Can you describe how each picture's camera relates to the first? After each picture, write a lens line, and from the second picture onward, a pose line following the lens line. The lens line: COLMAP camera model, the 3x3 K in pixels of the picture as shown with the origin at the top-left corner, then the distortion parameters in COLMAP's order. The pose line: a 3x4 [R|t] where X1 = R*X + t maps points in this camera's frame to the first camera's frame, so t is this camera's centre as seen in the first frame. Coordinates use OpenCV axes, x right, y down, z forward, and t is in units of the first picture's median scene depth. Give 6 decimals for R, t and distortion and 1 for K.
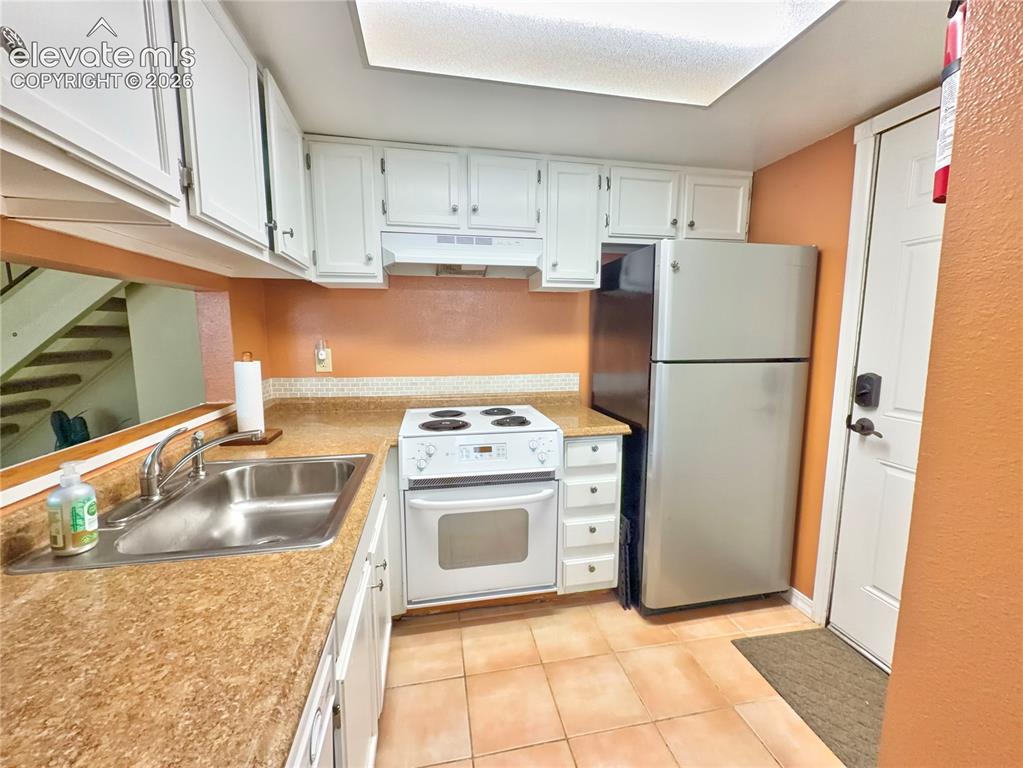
lens RADIAL K [[408.6, 0, 511.5], [0, 408.6, 384.0], [0, 0, 1]] dist [0.007849, 0.000226]
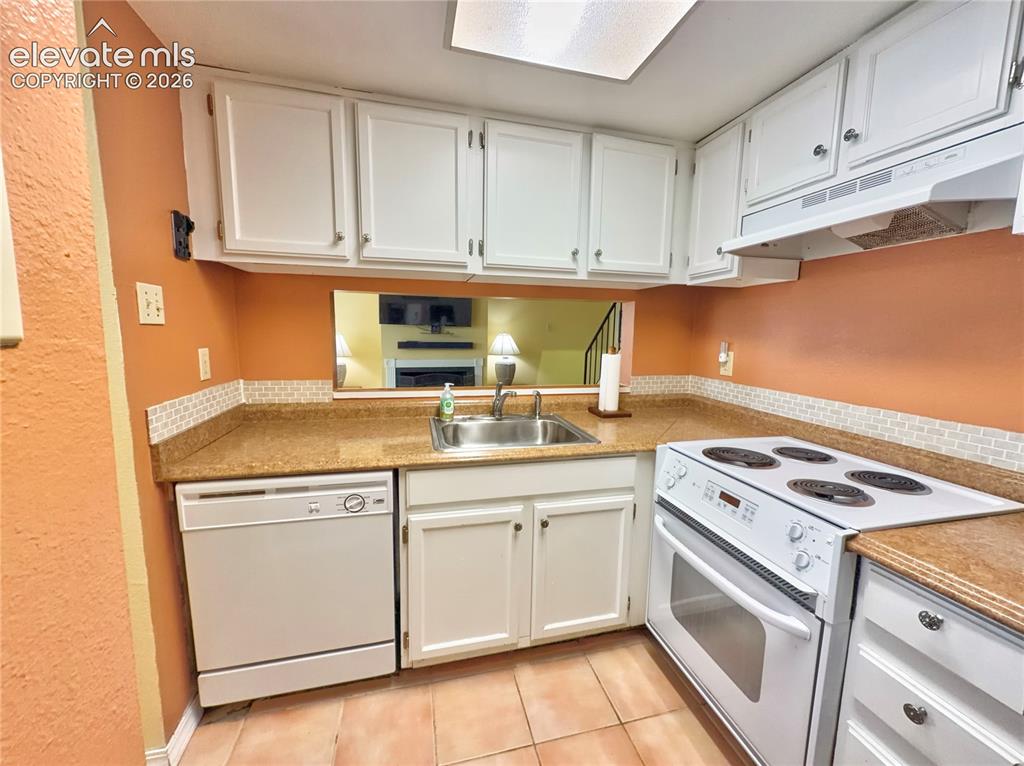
lens RADIAL K [[409.0, 0, 512.0], [0, 409.0, 383.0], [0, 0, 1]] dist [0.007849, 0.000226]
pose [[0.051239, 0.129262, -0.990286, 0.568590], [-0.144684, 0.982088, 0.120706, -0.066935], [0.988150, 0.137094, 0.069023, 0.527819]]
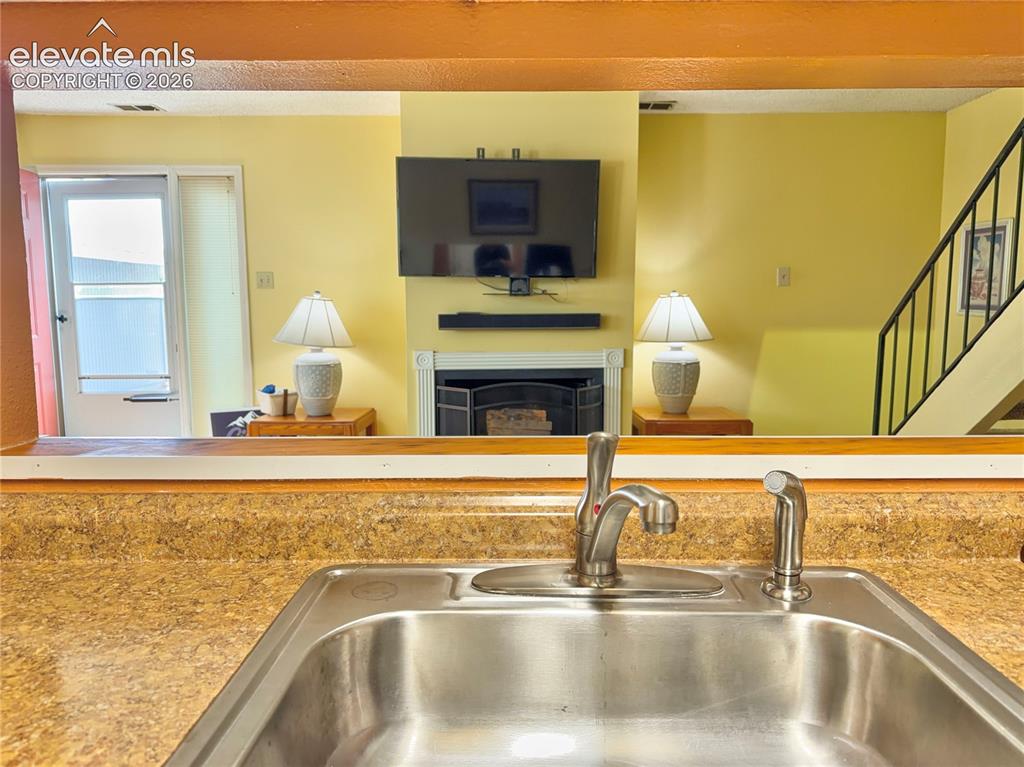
lens RADIAL K [[707.9, 0, 512.0], [0, 707.9, 383.5], [0, 0, 1]] dist [0.027173, -0.001492]
pose [[-0.200766, 0.107916, -0.973677, -0.071862], [-0.122504, 0.983347, 0.134248, -0.010439], [0.971949, 0.146232, -0.184202, 0.585393]]
